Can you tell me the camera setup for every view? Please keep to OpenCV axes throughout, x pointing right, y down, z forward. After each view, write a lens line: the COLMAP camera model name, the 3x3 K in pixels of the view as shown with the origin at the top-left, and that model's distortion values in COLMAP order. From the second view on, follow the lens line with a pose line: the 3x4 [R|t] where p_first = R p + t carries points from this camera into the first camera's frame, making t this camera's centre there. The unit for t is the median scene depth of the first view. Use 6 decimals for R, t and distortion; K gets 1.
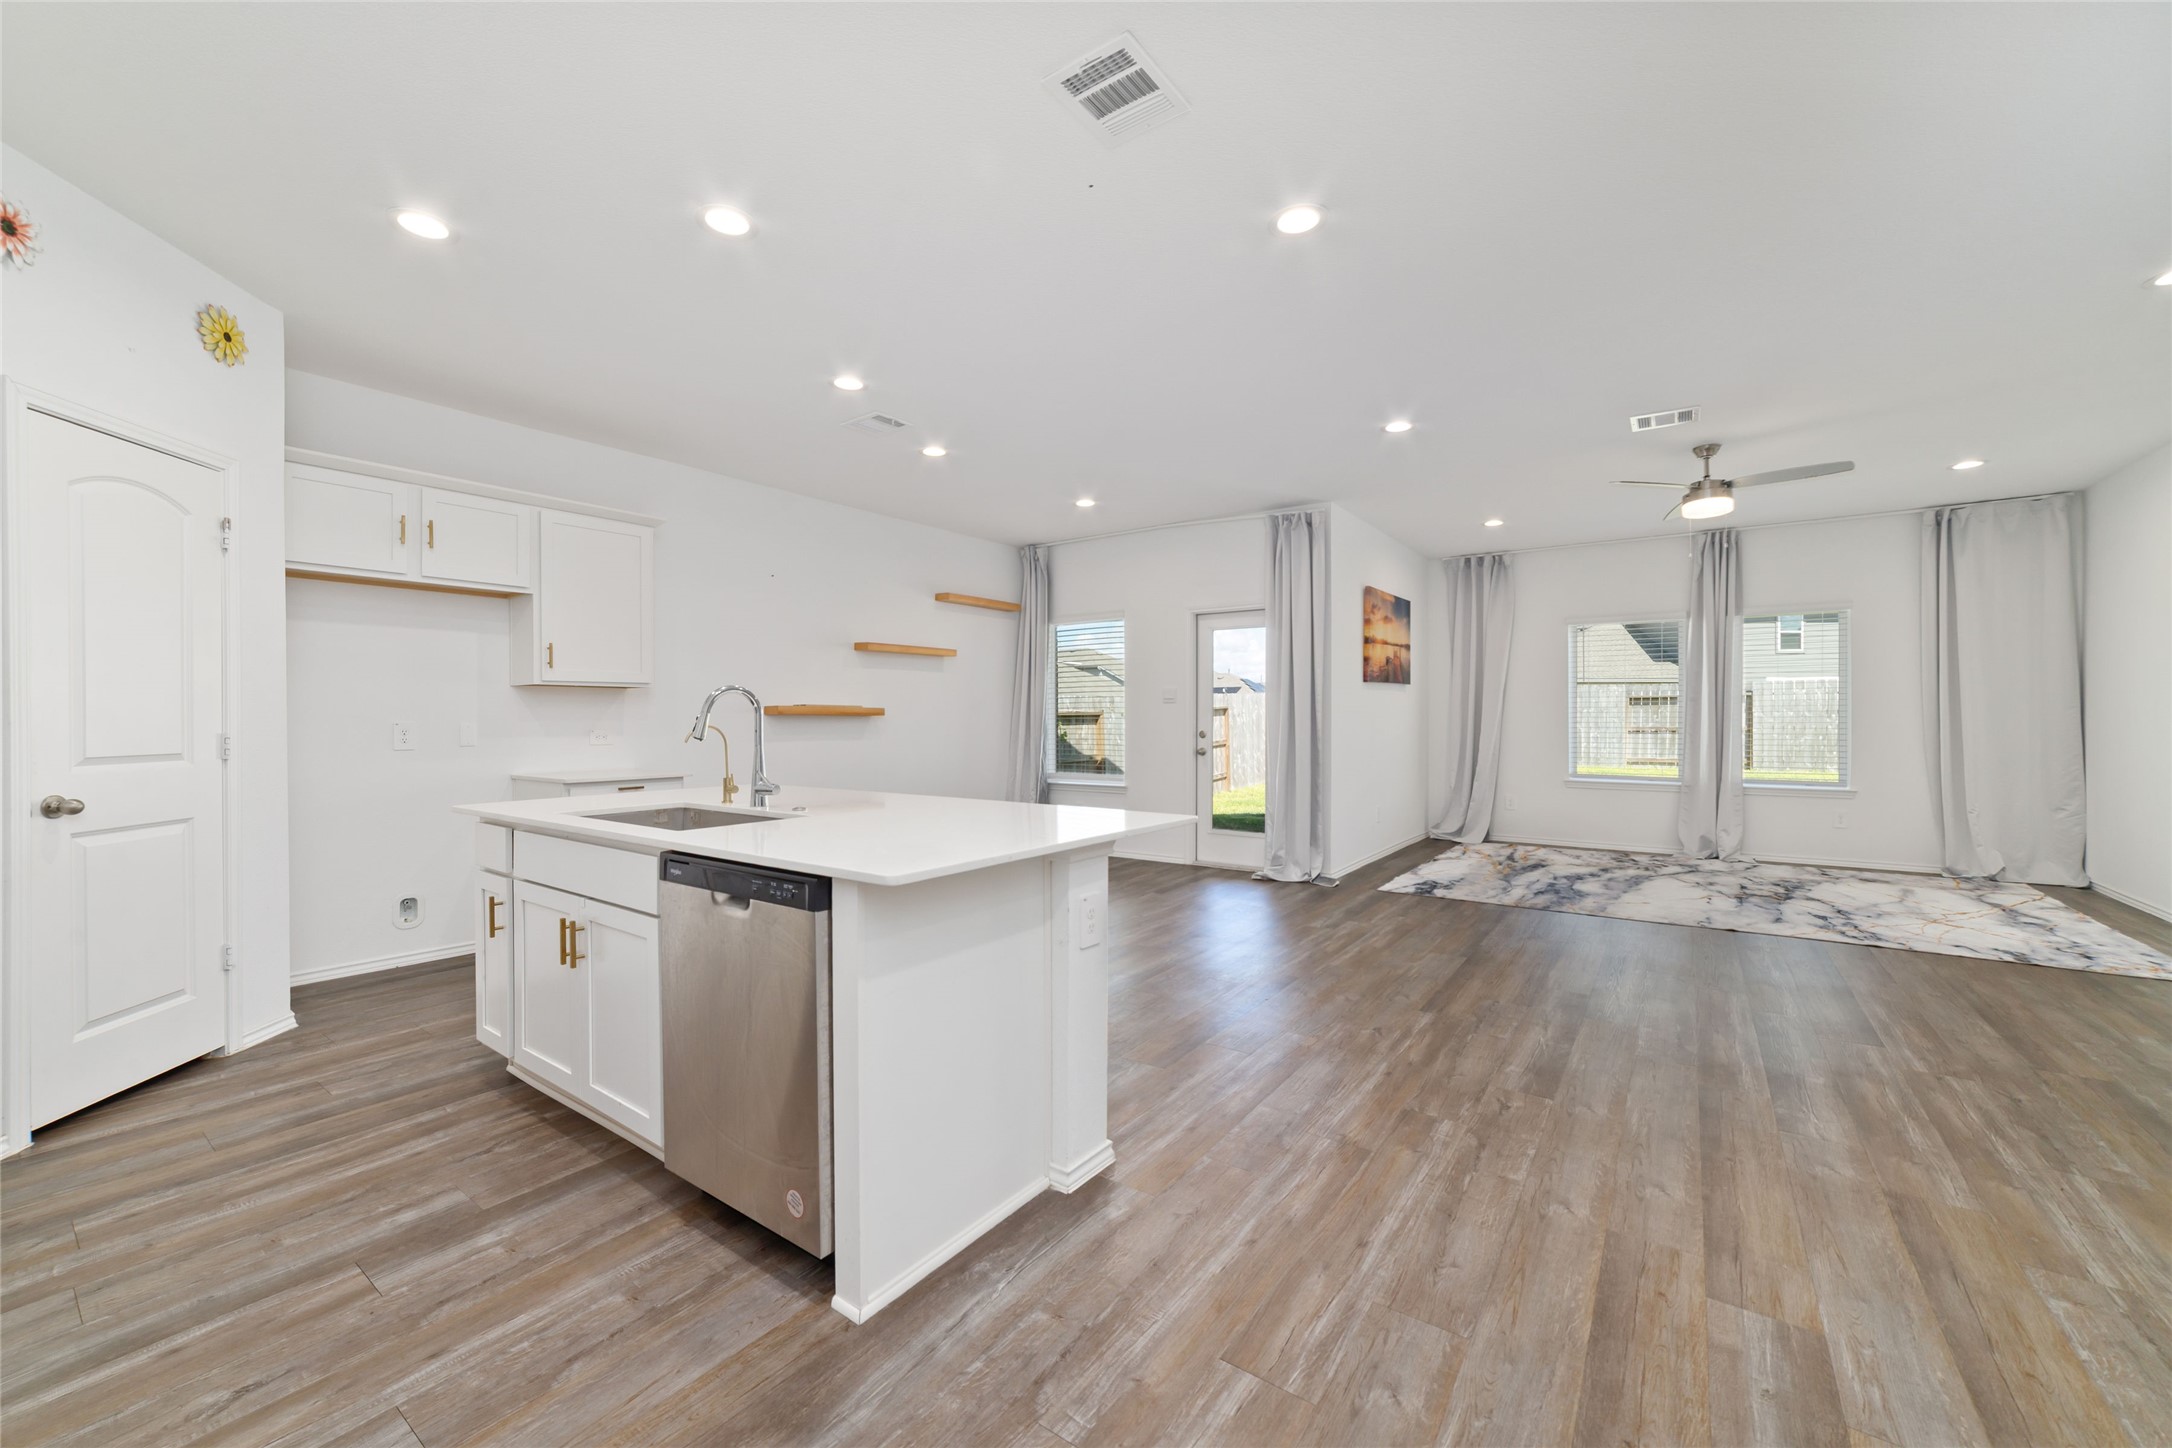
lens RADIAL K [[836.3, 0, 1090.1], [0, 836.3, 726.0], [0, 0, 1]] dist [-0.024666, 0.008814]
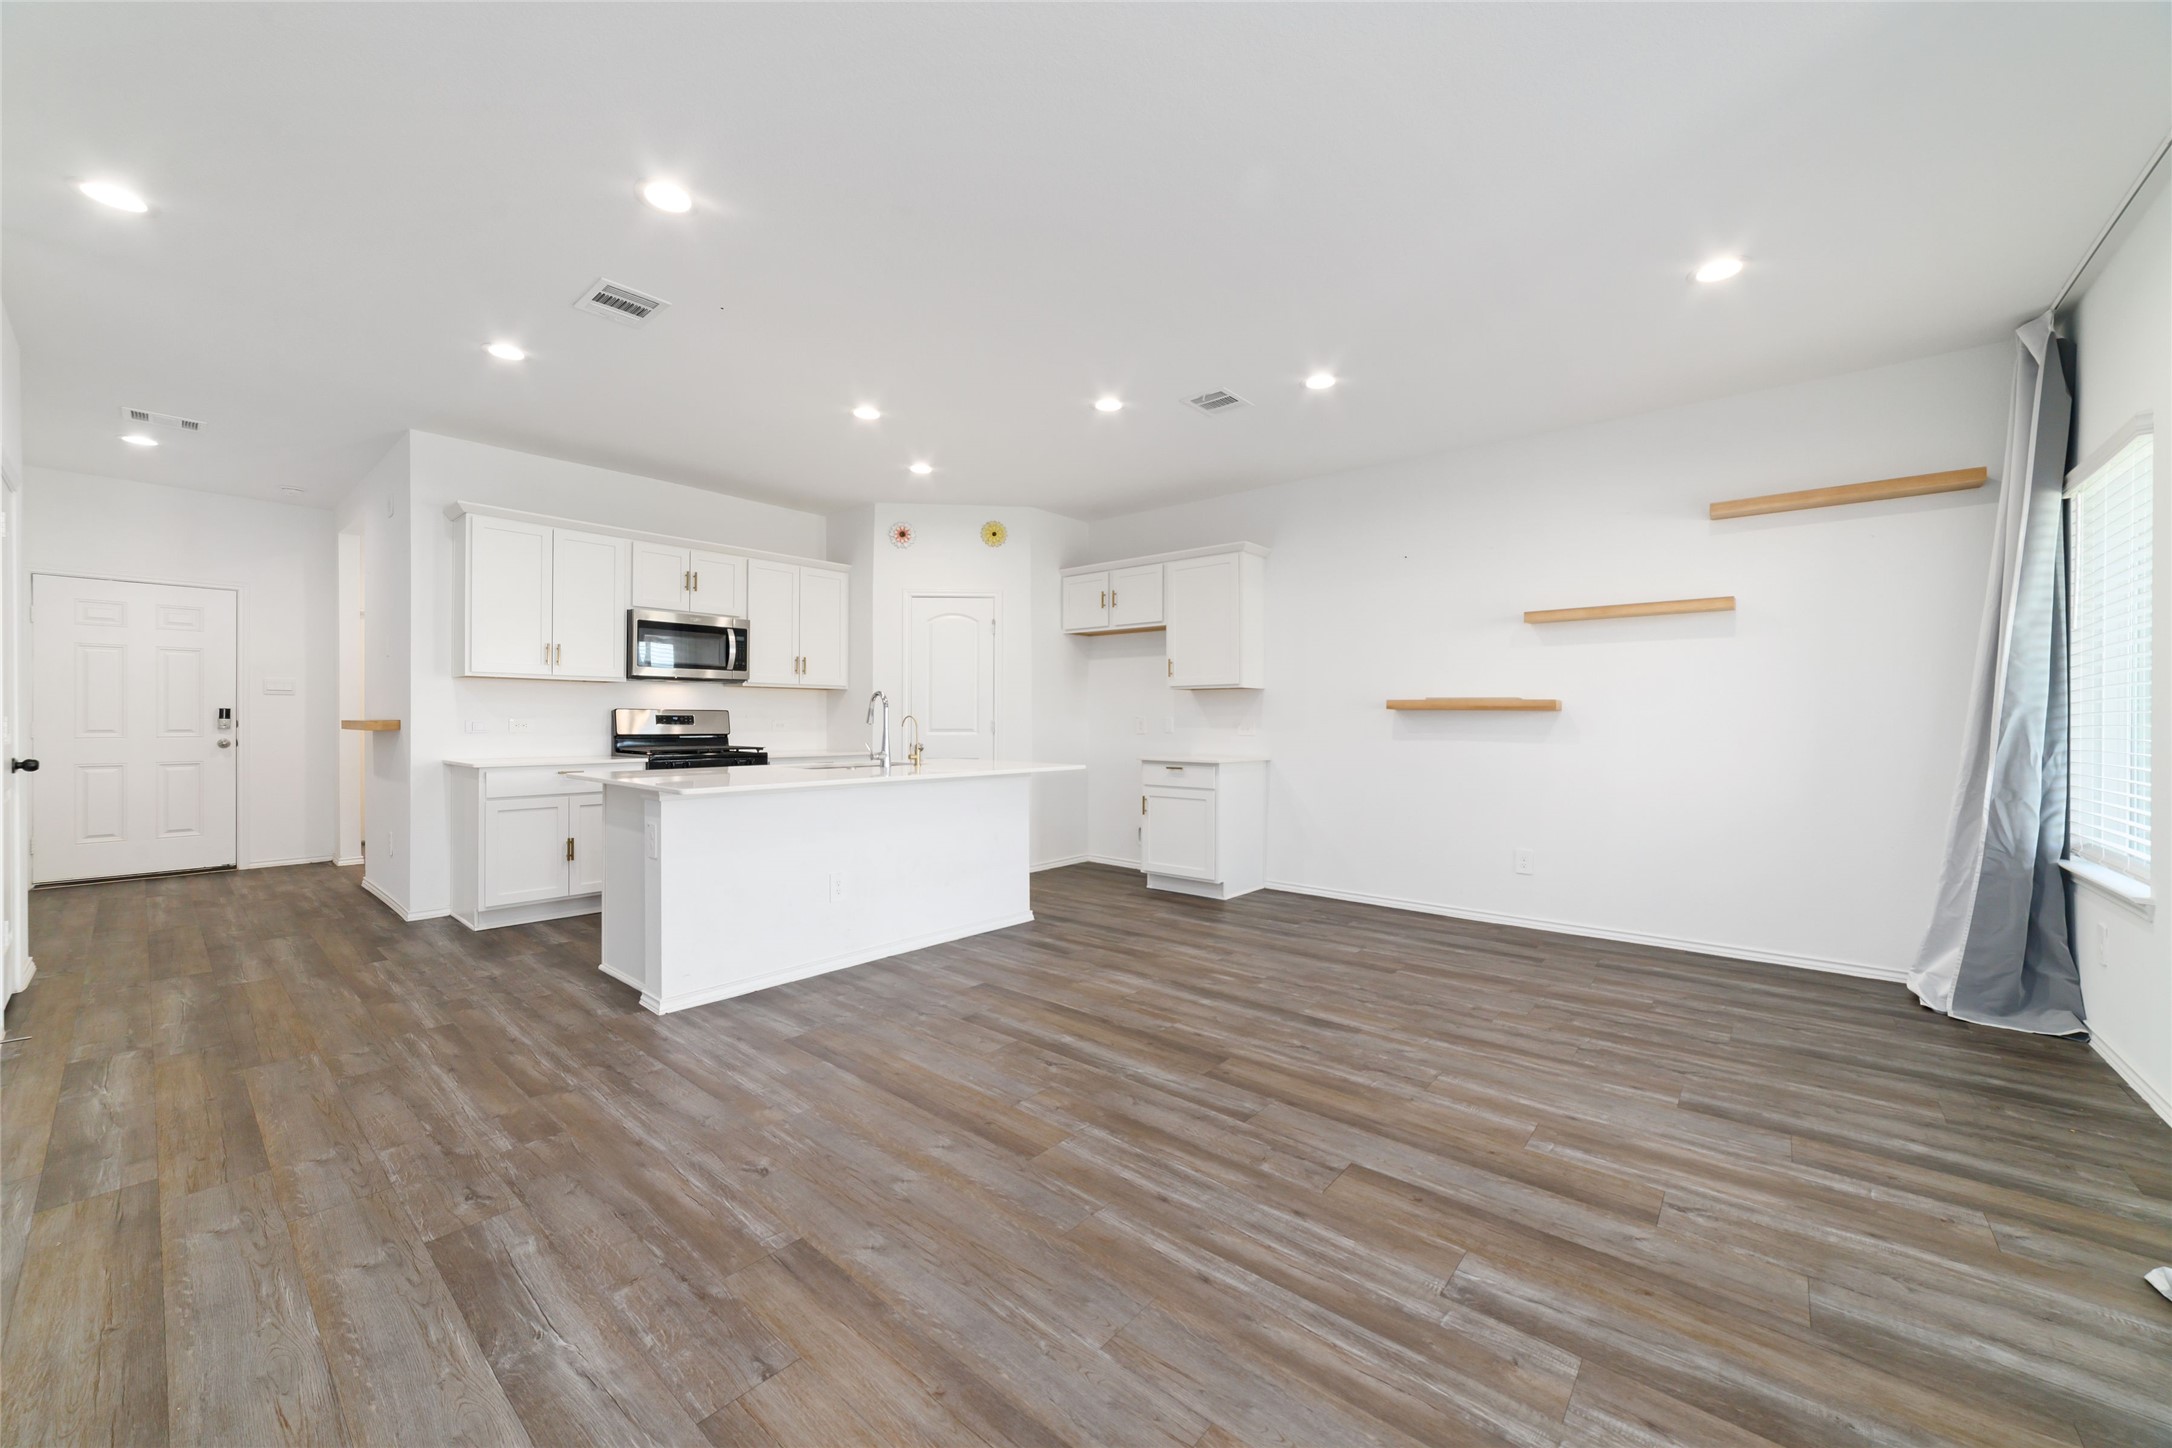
lens RADIAL K [[825.8, 0, 1086.0], [0, 825.8, 724.0], [0, 0, 1]] dist [-0.021609, 0.009105]
pose [[-0.086944, 0.005980, -0.996195, 1.077337], [-0.012944, 0.999891, 0.007132, -0.000545], [0.996129, 0.013515, -0.086857, 1.451394]]
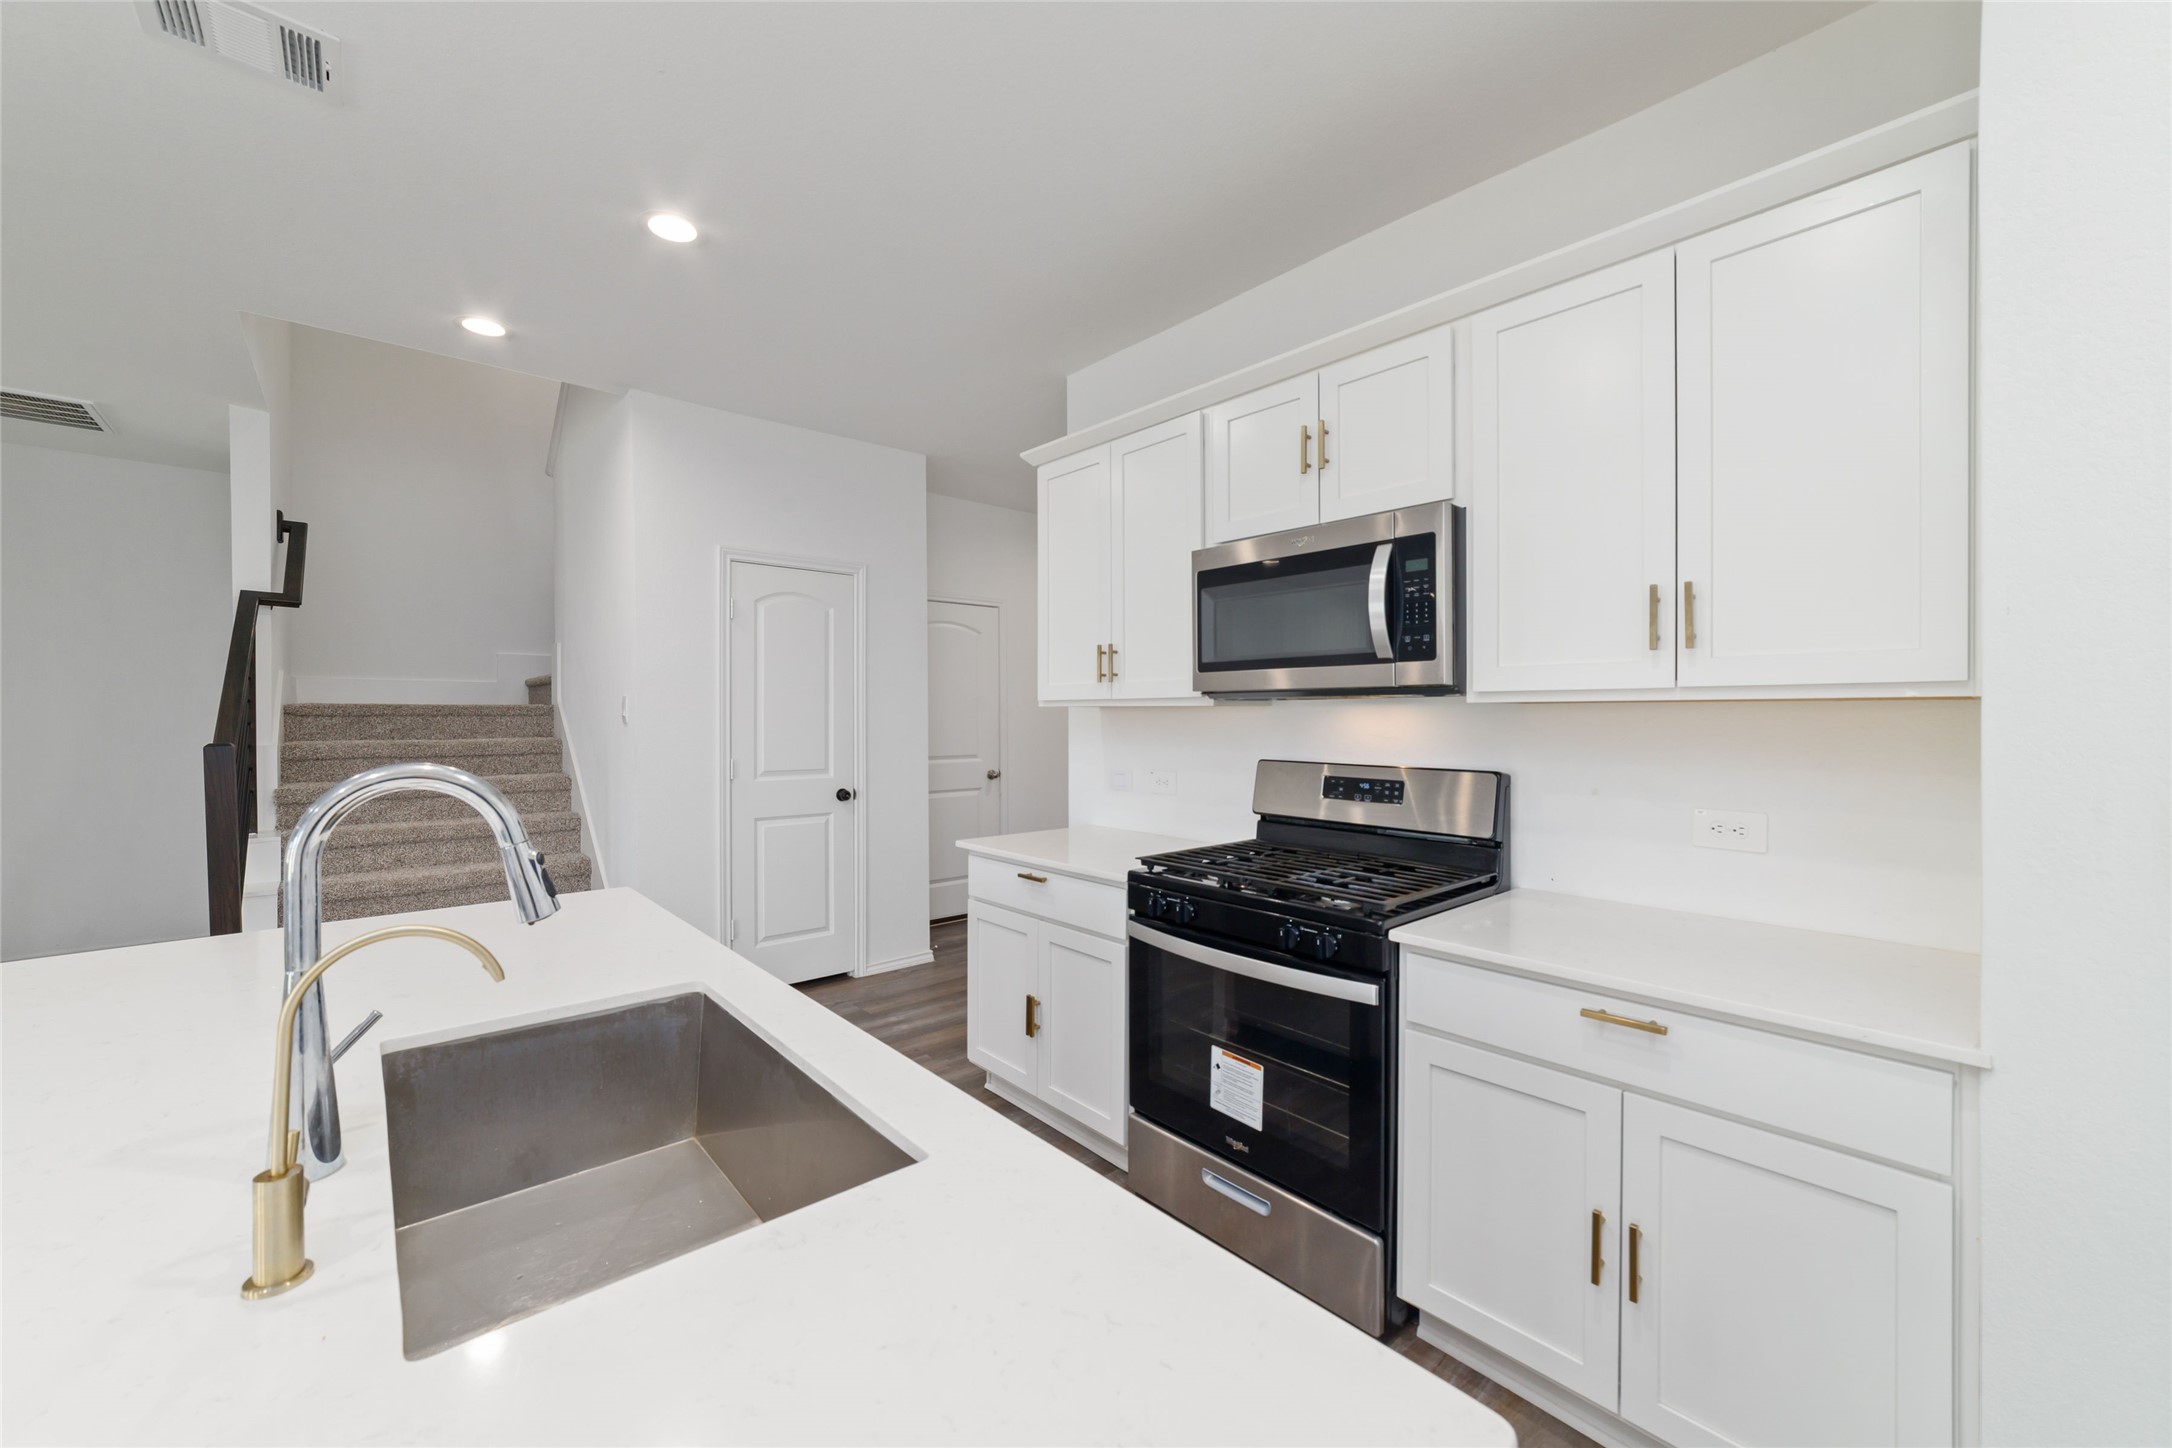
lens RADIAL K [[836.3, 0, 1090.1], [0, 836.3, 726.0], [0, 0, 1]] dist [-0.024666, 0.008814]
pose [[-0.974269, -0.000903, 0.225386, -0.701909], [0.004610, 0.999703, 0.023929, -0.067083], [-0.225340, 0.024353, -0.973976, 1.167686]]
